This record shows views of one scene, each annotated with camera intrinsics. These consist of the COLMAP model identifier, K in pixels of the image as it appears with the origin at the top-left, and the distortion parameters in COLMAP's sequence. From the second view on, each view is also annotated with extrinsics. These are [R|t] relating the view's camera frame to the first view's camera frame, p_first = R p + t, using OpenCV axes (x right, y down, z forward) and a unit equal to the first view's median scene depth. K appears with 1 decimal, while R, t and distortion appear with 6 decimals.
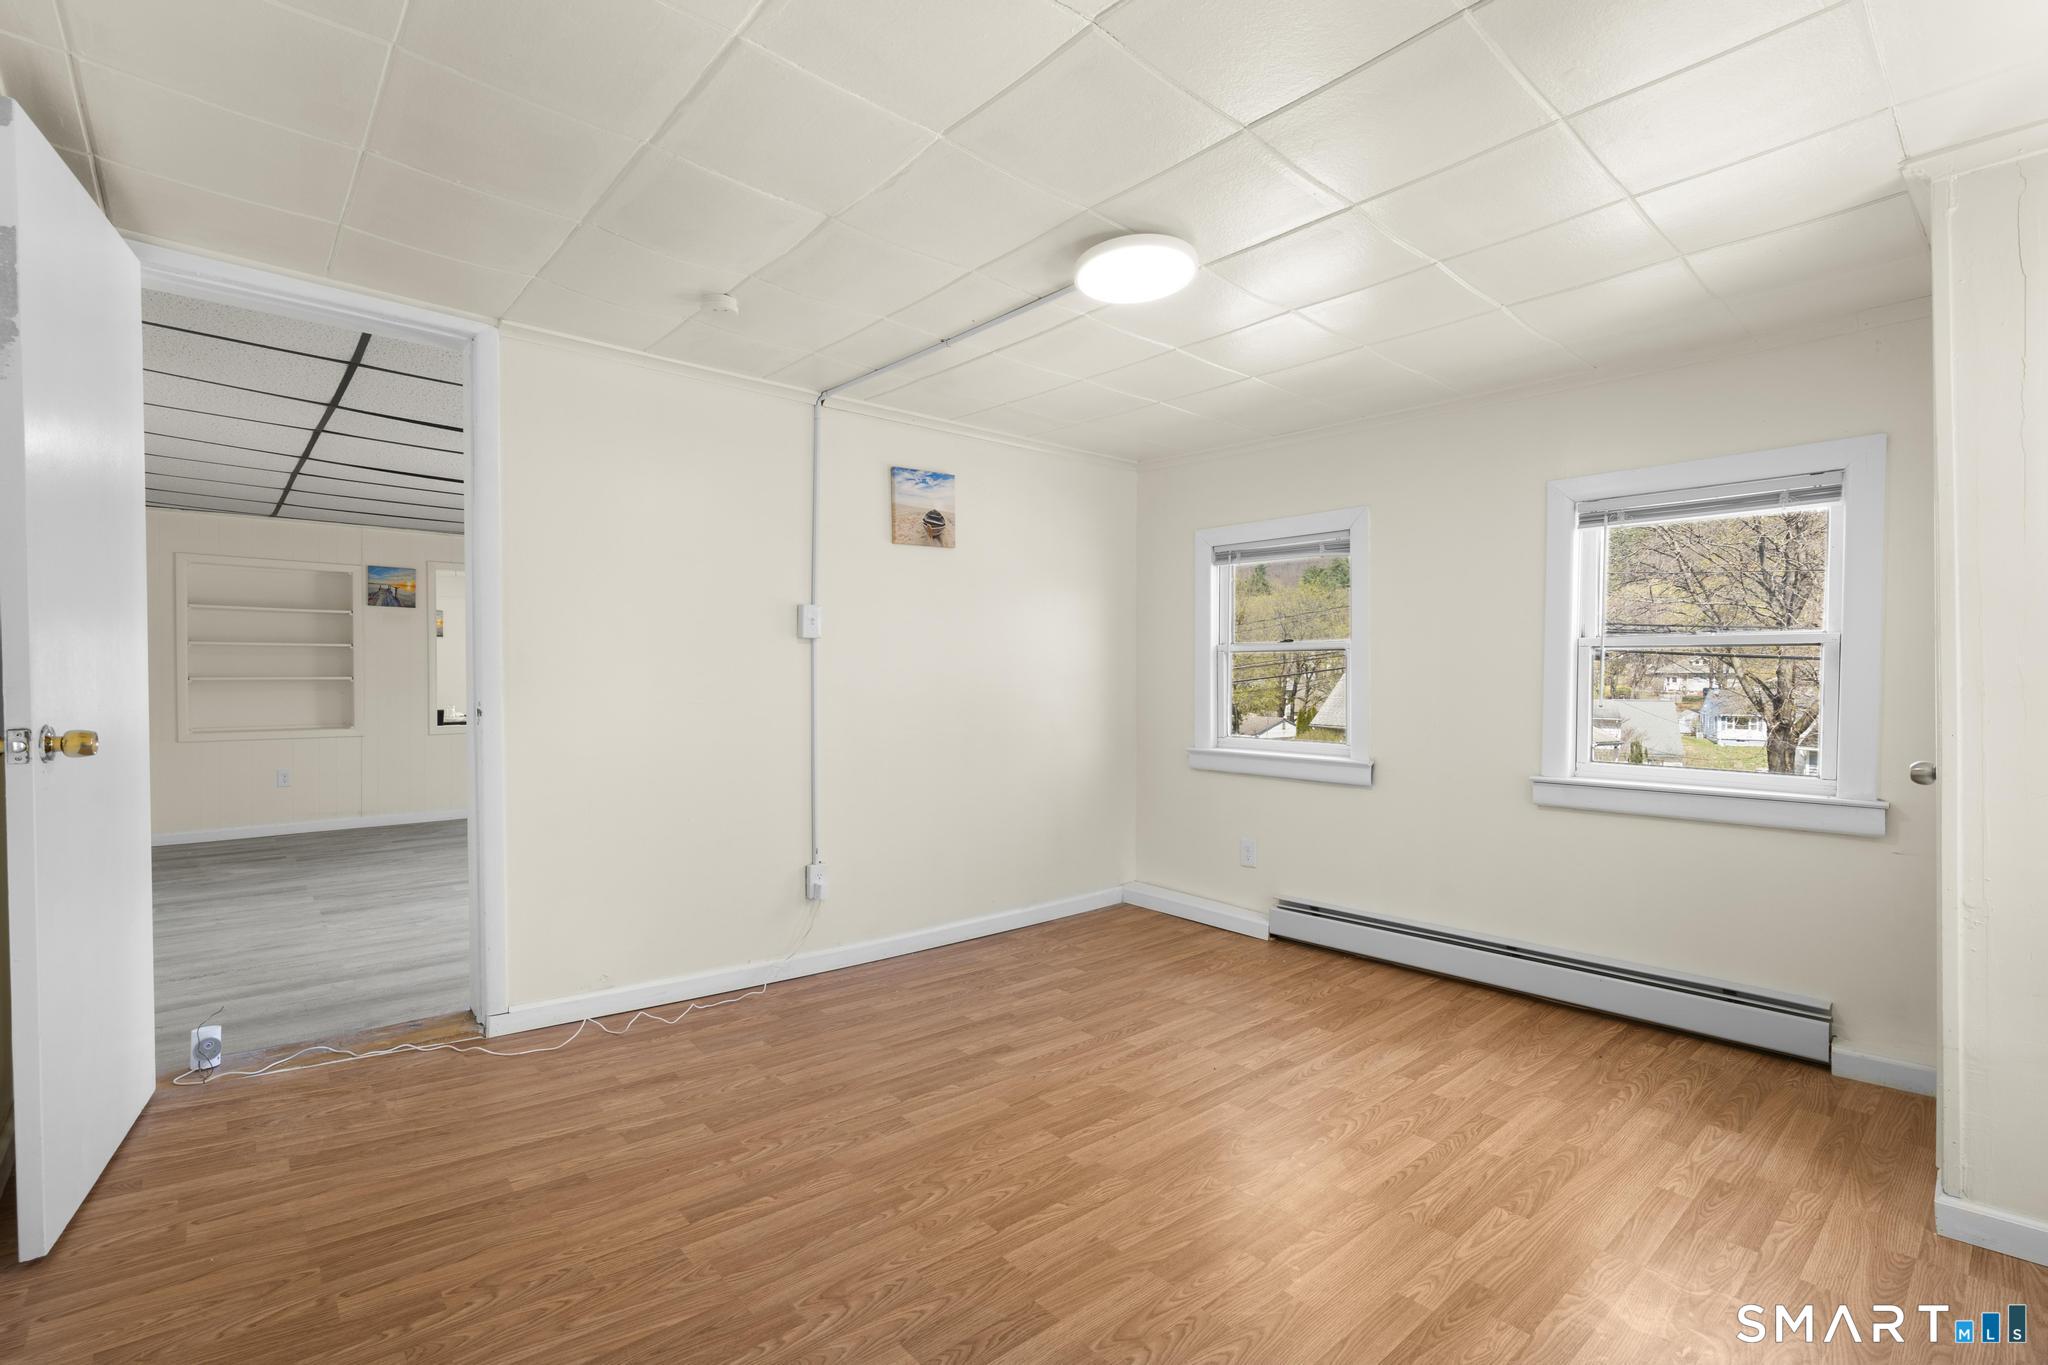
lens RADIAL K [[919.7, 0, 1021.7], [0, 919.7, 688.3], [0, 0, 1]] dist [-0.007241, 0.004034]
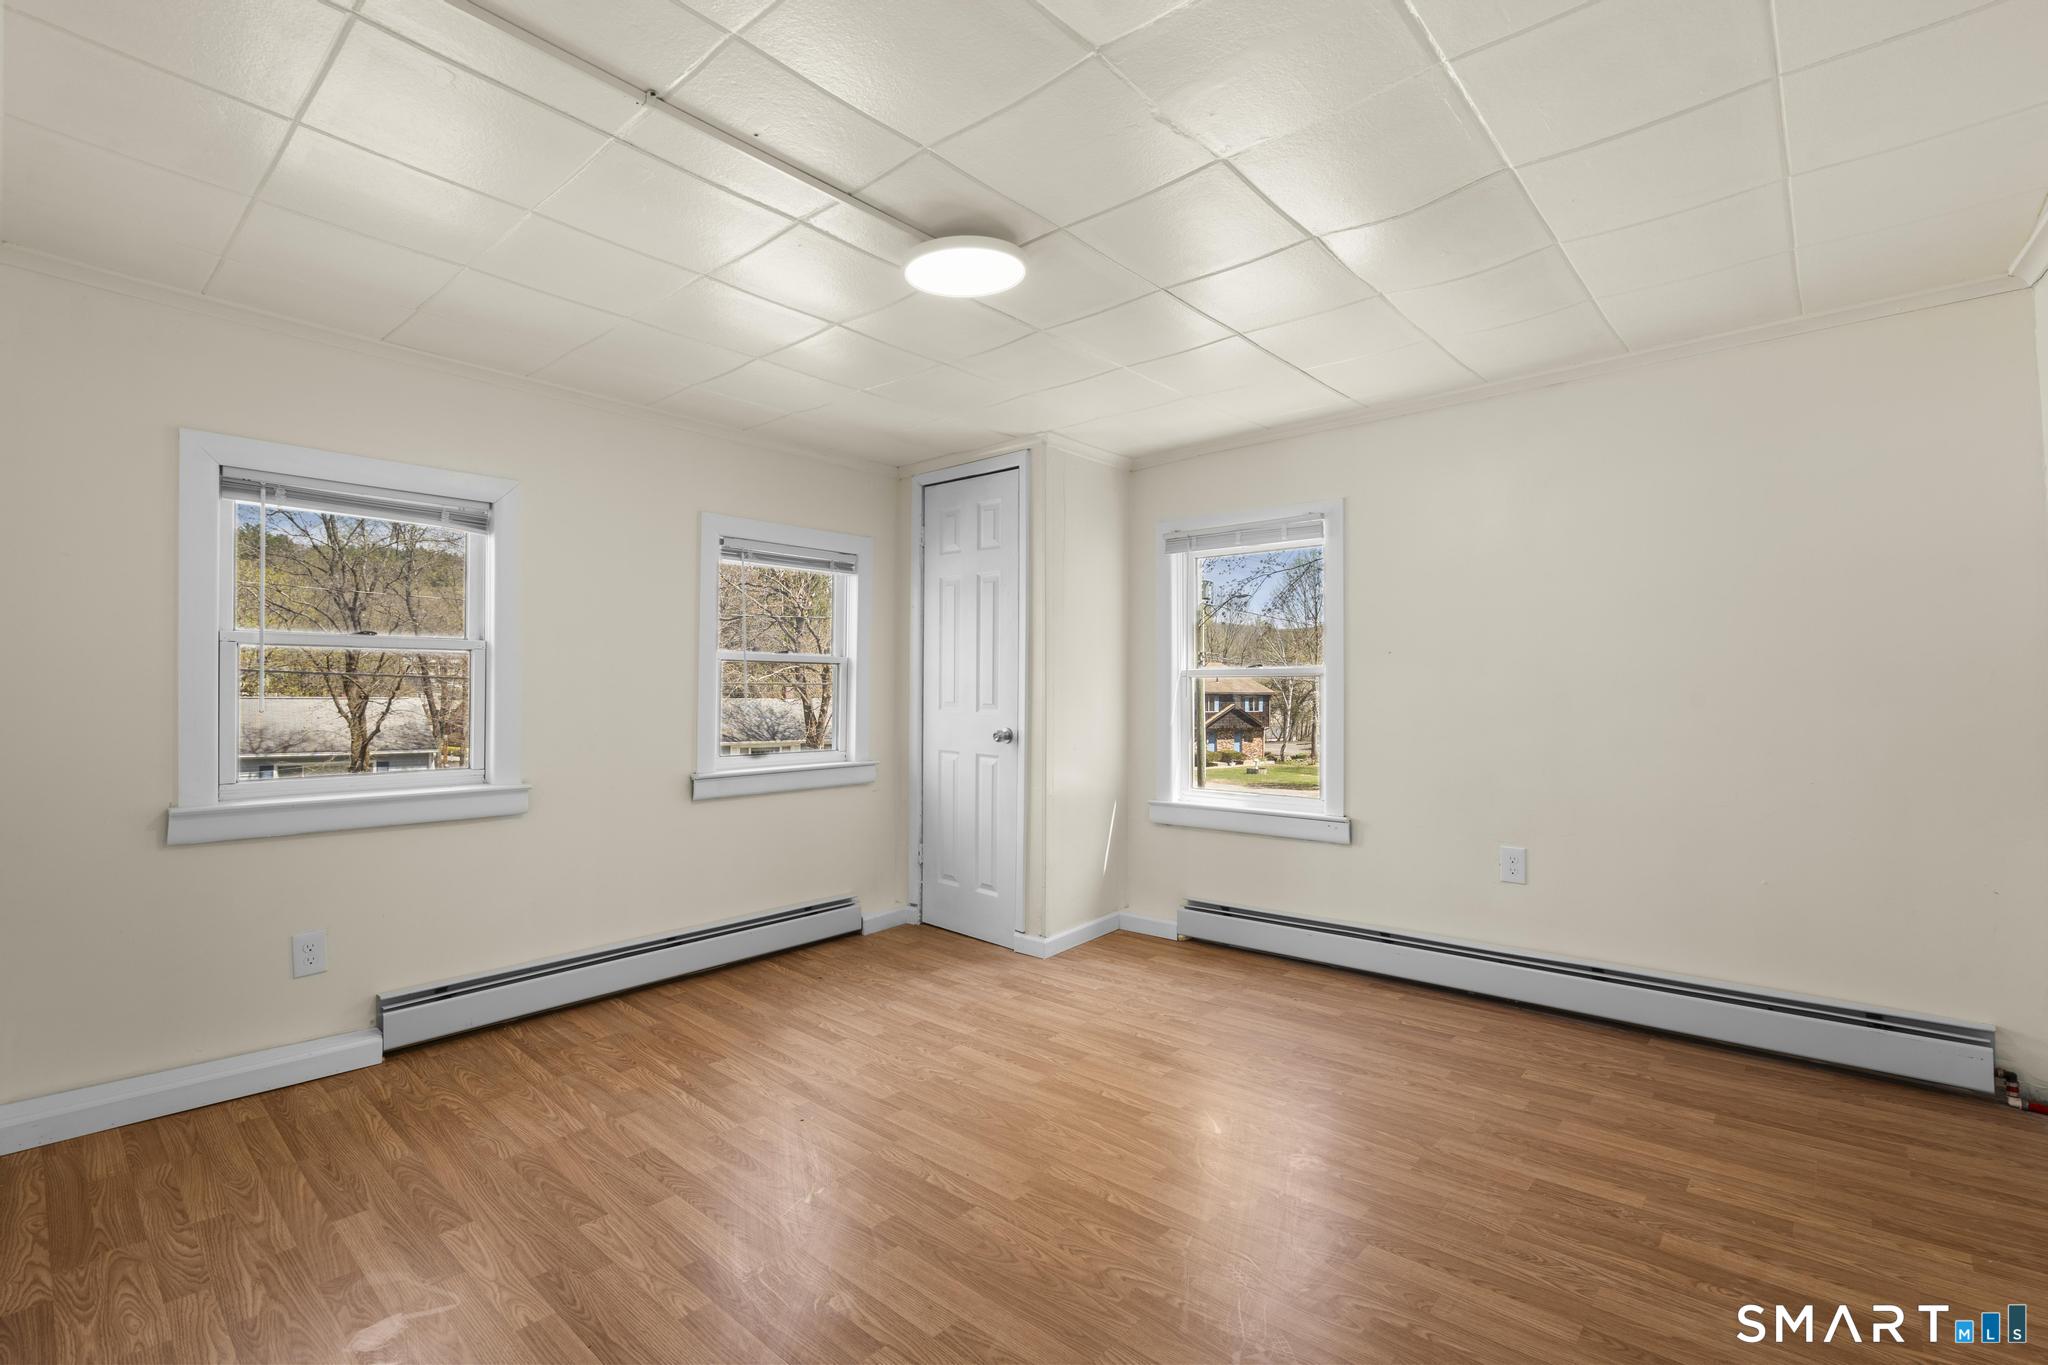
lens RADIAL K [[919.7, 0, 1021.7], [0, 919.7, 688.3], [0, 0, 1]] dist [-0.007241, 0.004034]
pose [[-0.117449, -0.005708, 0.993062, -0.666563], [0.007004, 0.999954, 0.006576, -0.014740], [-0.993054, 0.007727, -0.117404, 0.832252]]
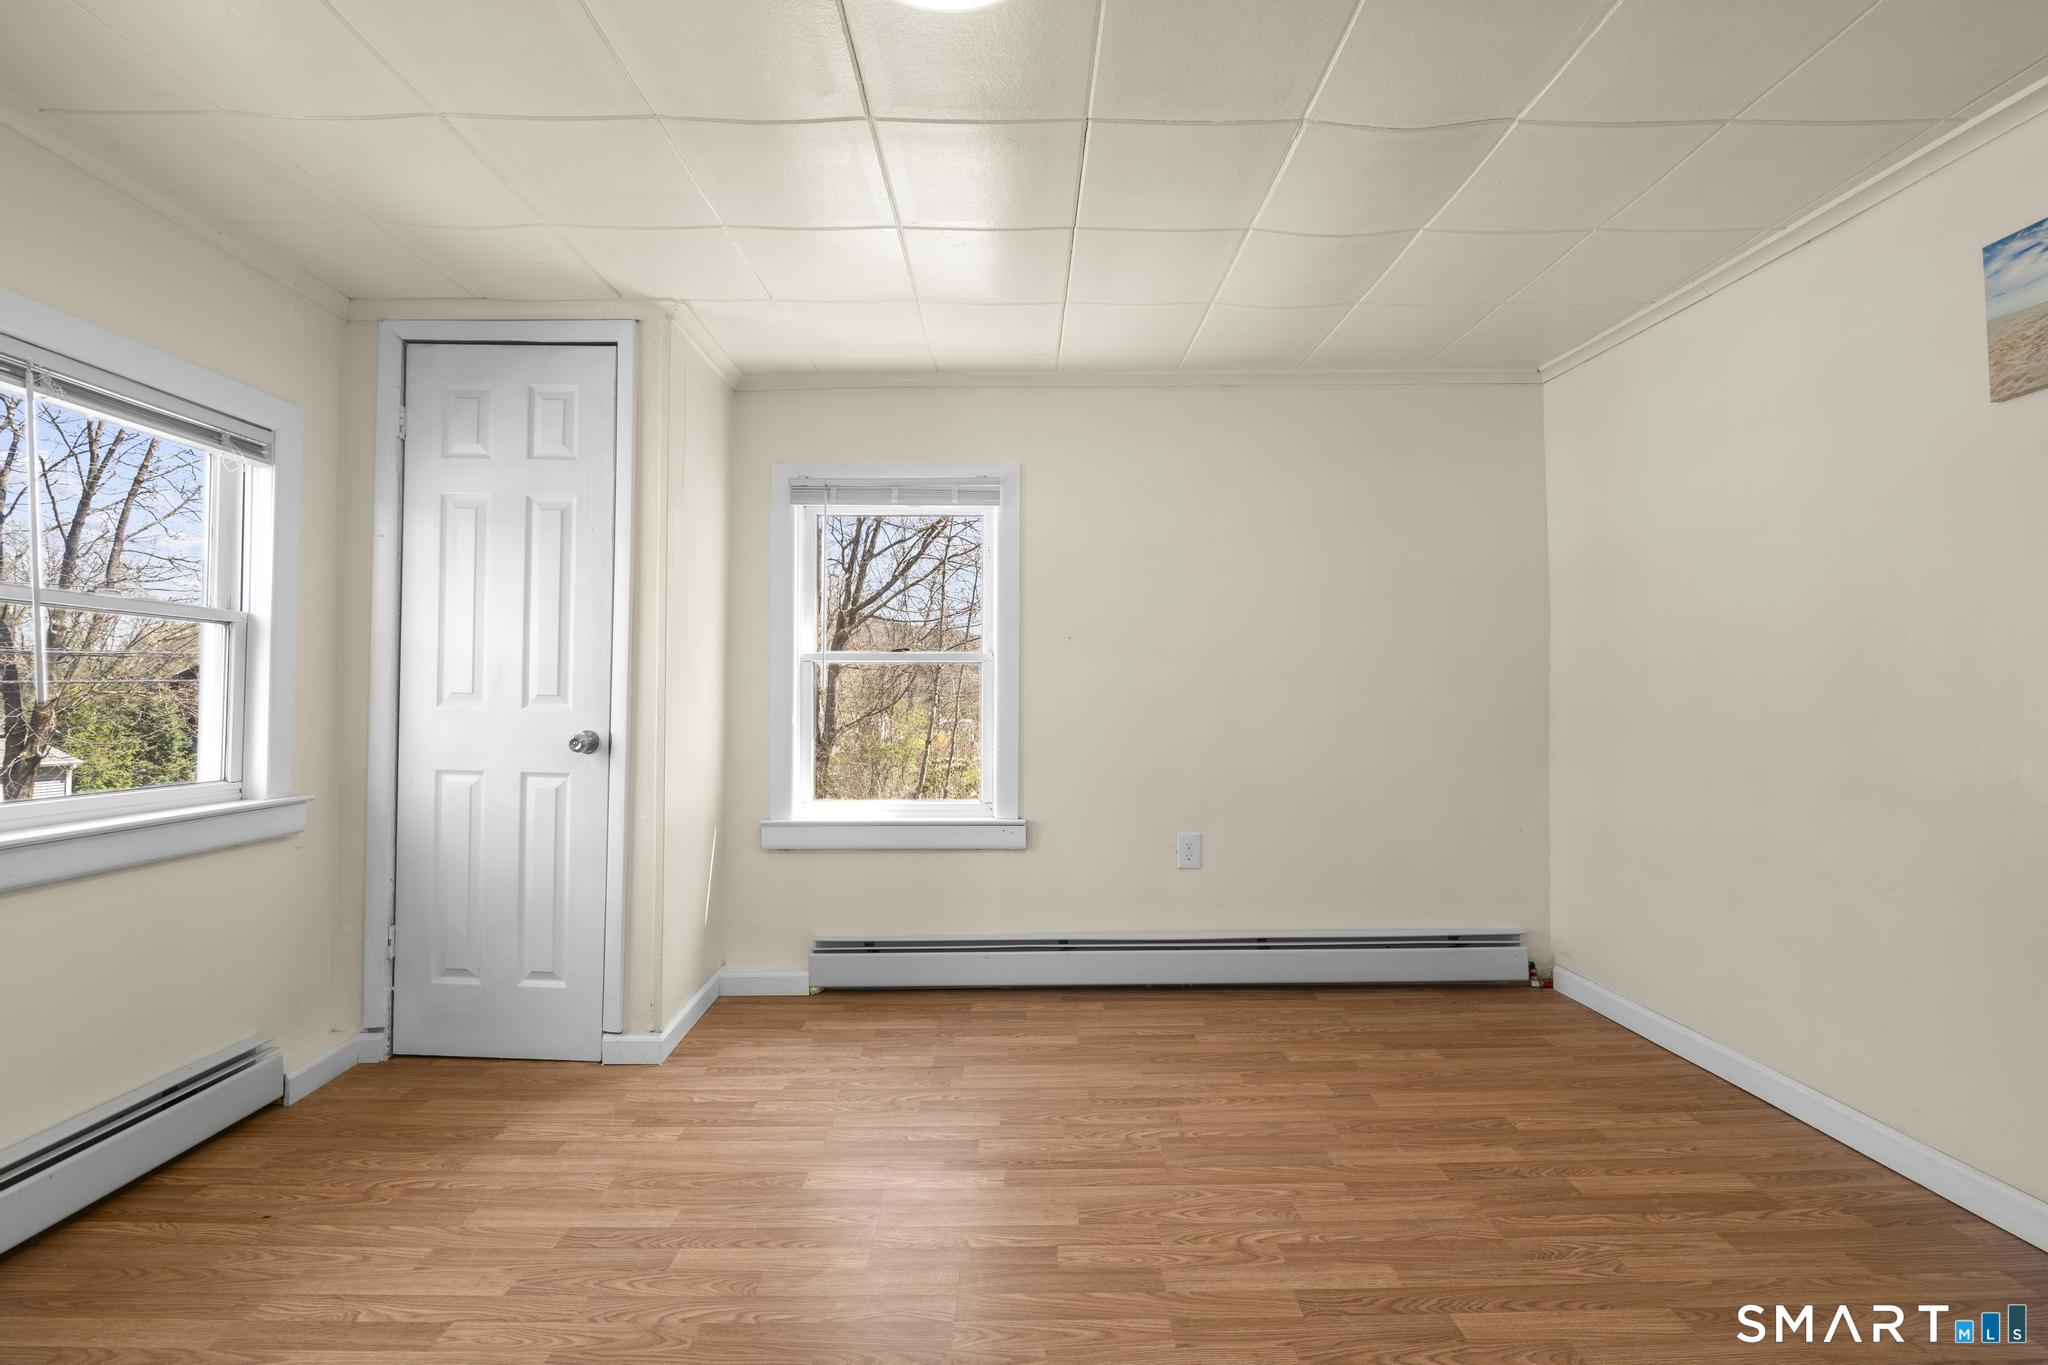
lens RADIAL K [[919.7, 0, 1021.7], [0, 919.7, 688.3], [0, 0, 1]] dist [-0.007241, 0.004034]
pose [[-0.751584, -0.002954, 0.659631, -0.225137], [-0.001294, 0.999995, 0.003003, 0.007922], [-0.659636, 0.001404, -0.751584, 1.095647]]
